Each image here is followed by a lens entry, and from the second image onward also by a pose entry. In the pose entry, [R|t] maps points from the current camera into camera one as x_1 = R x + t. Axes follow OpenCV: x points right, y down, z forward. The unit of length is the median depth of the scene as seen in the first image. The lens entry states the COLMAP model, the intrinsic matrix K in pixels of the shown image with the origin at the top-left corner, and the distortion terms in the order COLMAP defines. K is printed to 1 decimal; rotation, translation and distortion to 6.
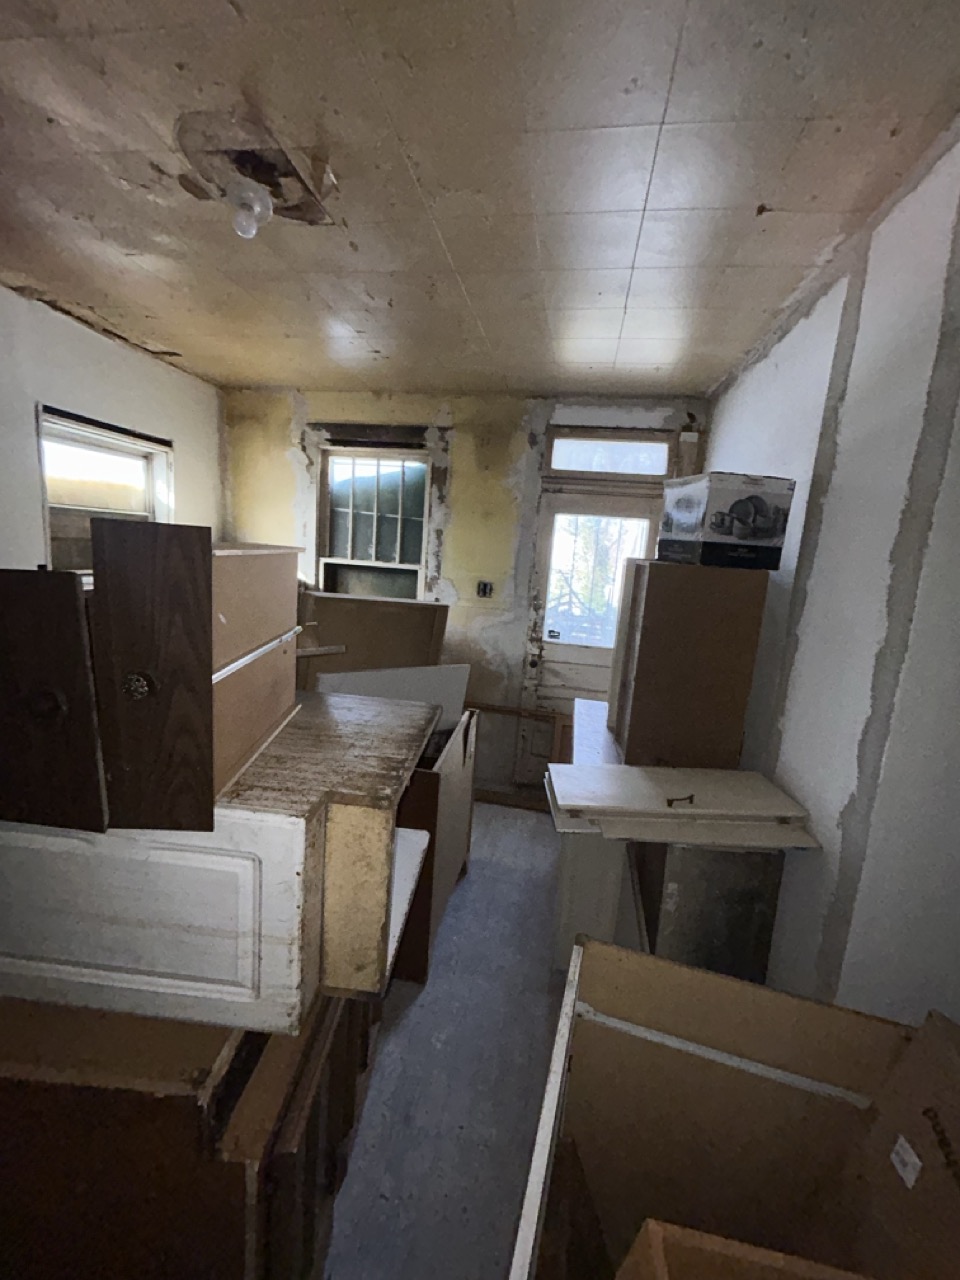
lens RADIAL K [[519.1, 0, 483.9], [0, 519.1, 639.3], [0, 0, 1]] dist [-0.004113, 0.001455]
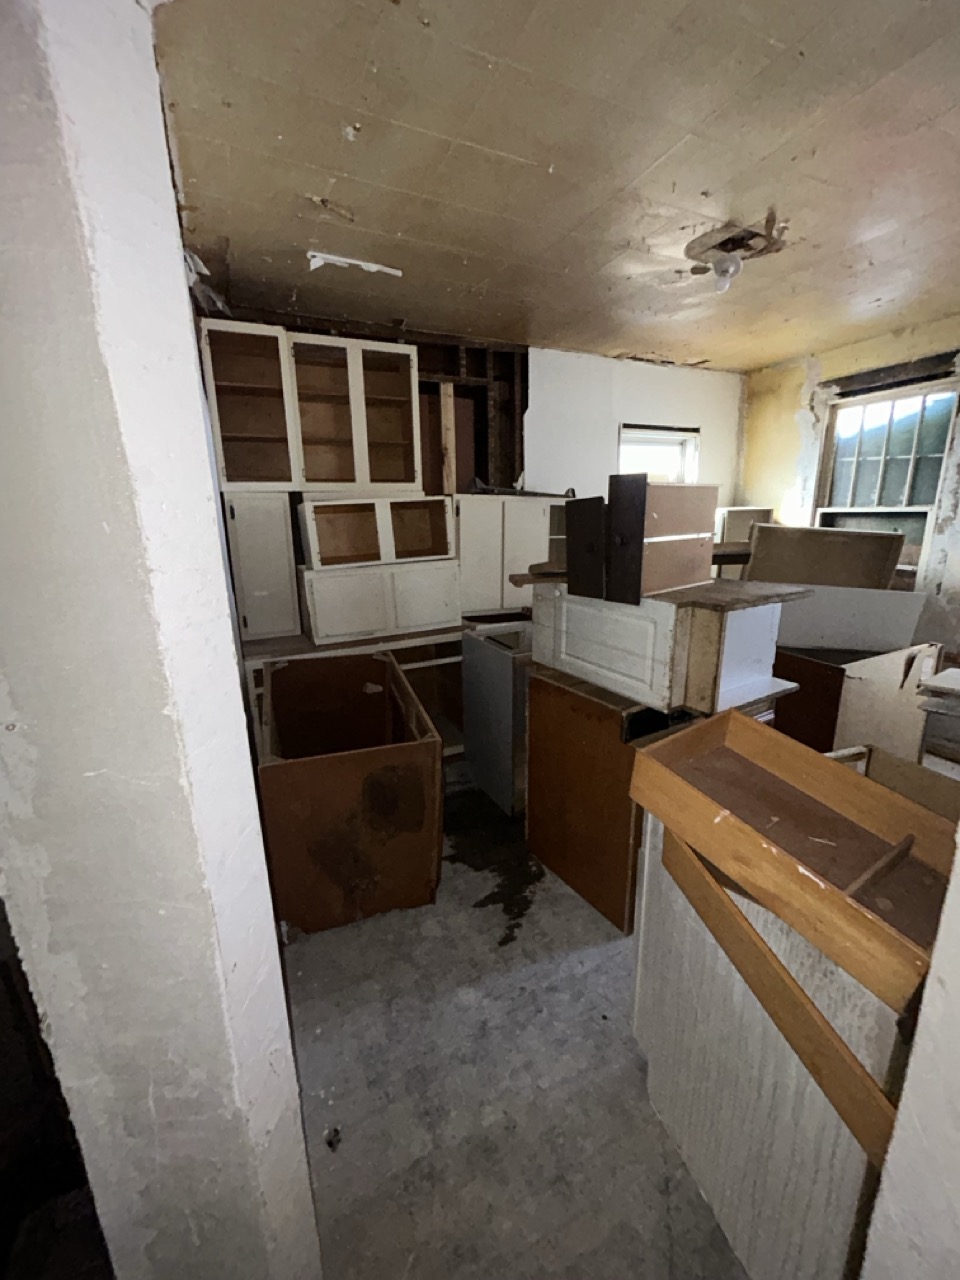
lens RADIAL K [[519.1, 0, 478.8], [0, 519.1, 640.3], [0, 0, 1]] dist [-0.004113, 0.001455]
pose [[0.559838, 0.117345, -0.820251, 0.219904], [-0.079043, 0.992970, 0.088105, 0.081872], [0.824823, 0.015511, 0.565178, -0.199922]]
